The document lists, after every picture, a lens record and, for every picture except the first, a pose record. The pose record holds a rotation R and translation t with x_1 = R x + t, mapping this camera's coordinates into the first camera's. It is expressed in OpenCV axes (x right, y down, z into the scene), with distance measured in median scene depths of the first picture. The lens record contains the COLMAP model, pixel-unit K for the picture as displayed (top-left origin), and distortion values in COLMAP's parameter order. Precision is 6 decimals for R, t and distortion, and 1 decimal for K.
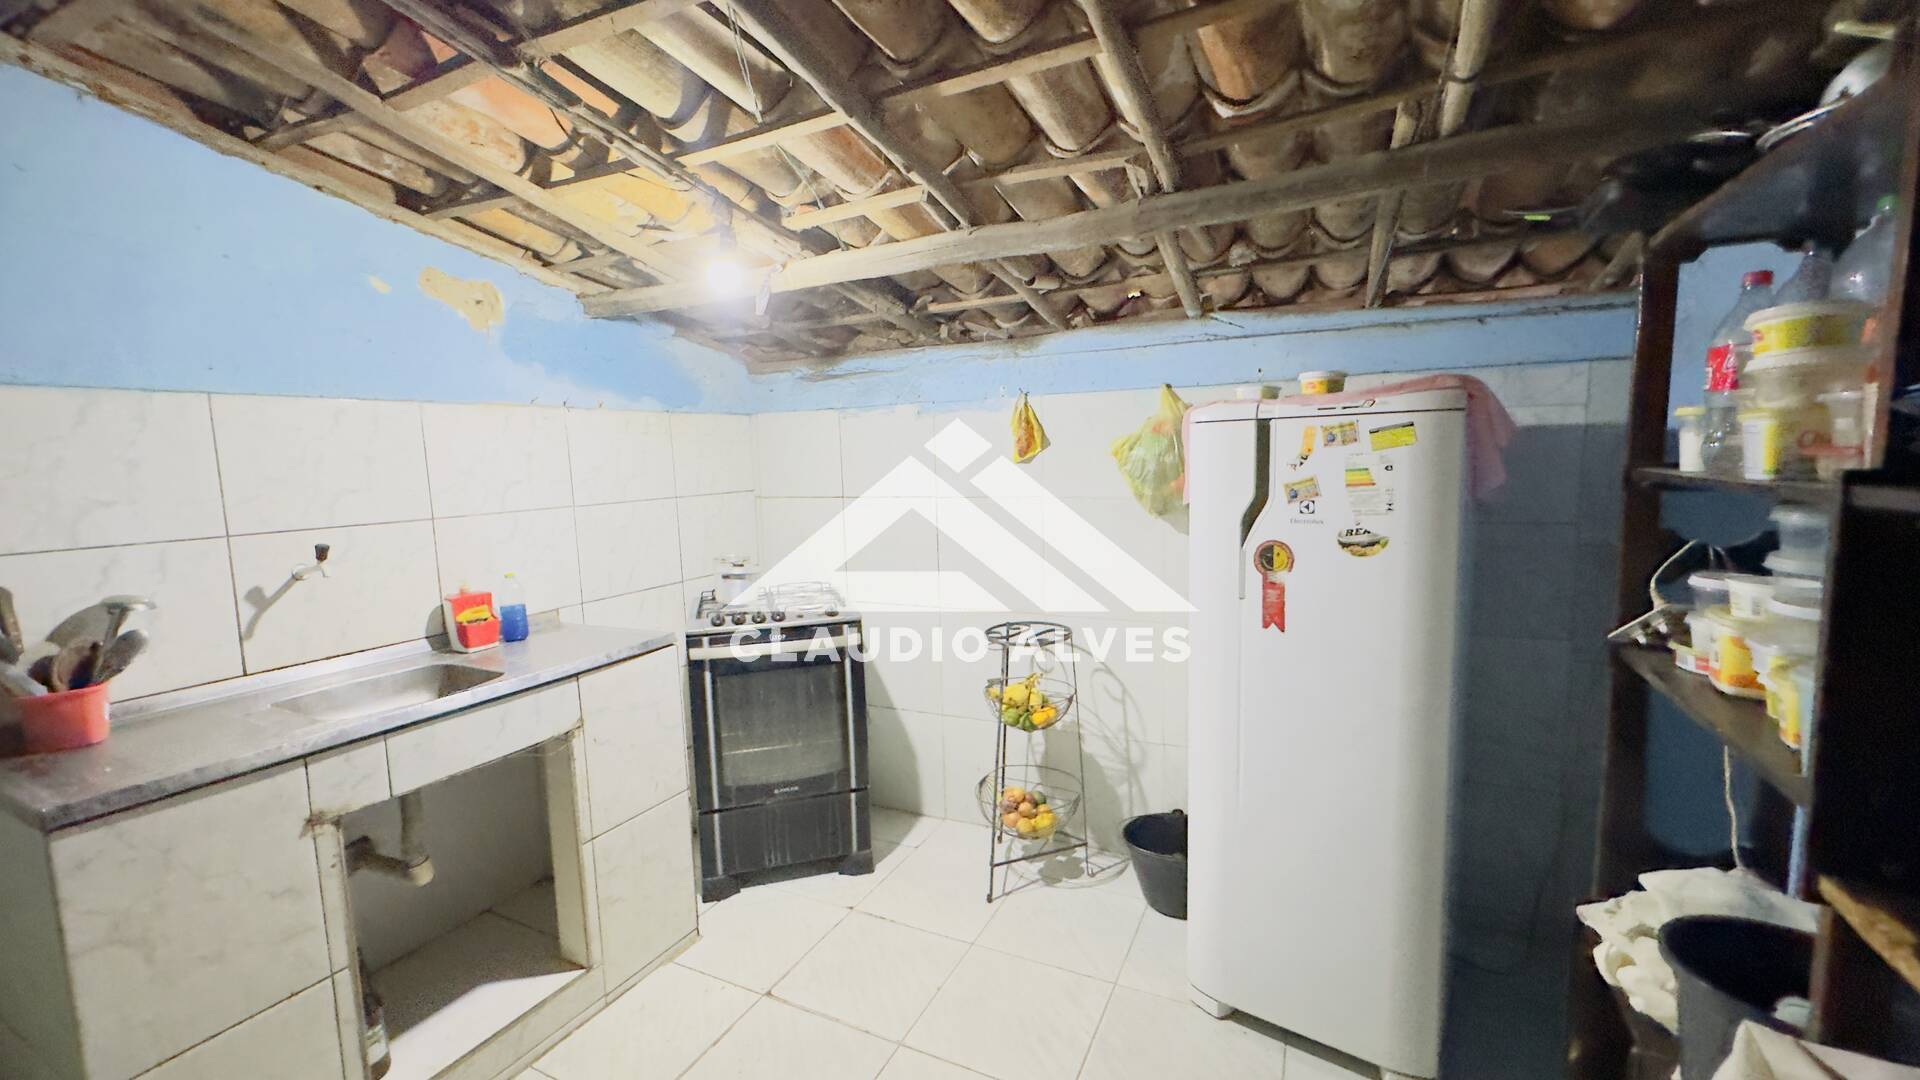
lens RADIAL K [[771.5, 0, 959.4], [0, 771.5, 537.6], [0, 0, 1]] dist [-0.000693, -0.000200]
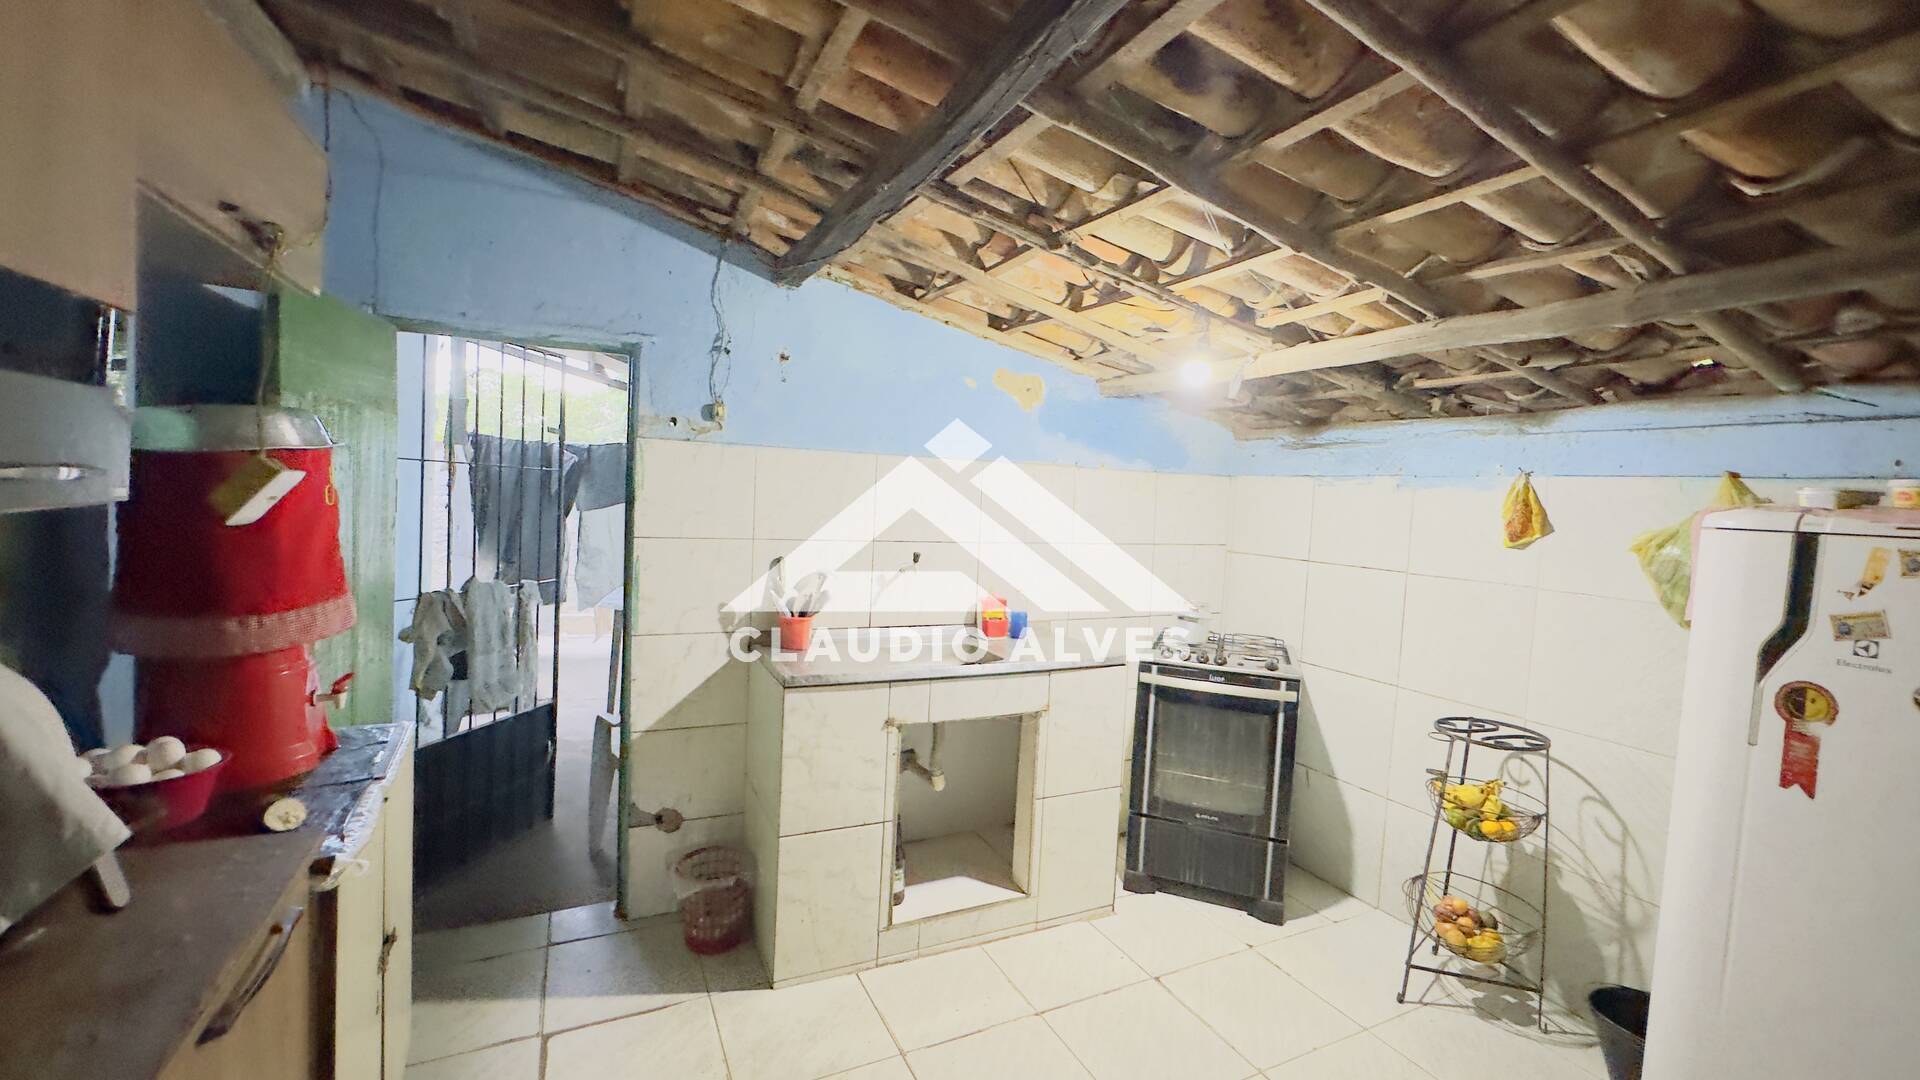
lens RADIAL K [[771.5, 0, 959.4], [0, 771.5, 537.6], [0, 0, 1]] dist [-0.000693, -0.000200]
pose [[0.793301, 0.103309, -0.600001, 0.132495], [-0.136316, 0.990618, -0.009667, -0.013590], [0.593373, 0.089458, 0.799941, -0.151589]]
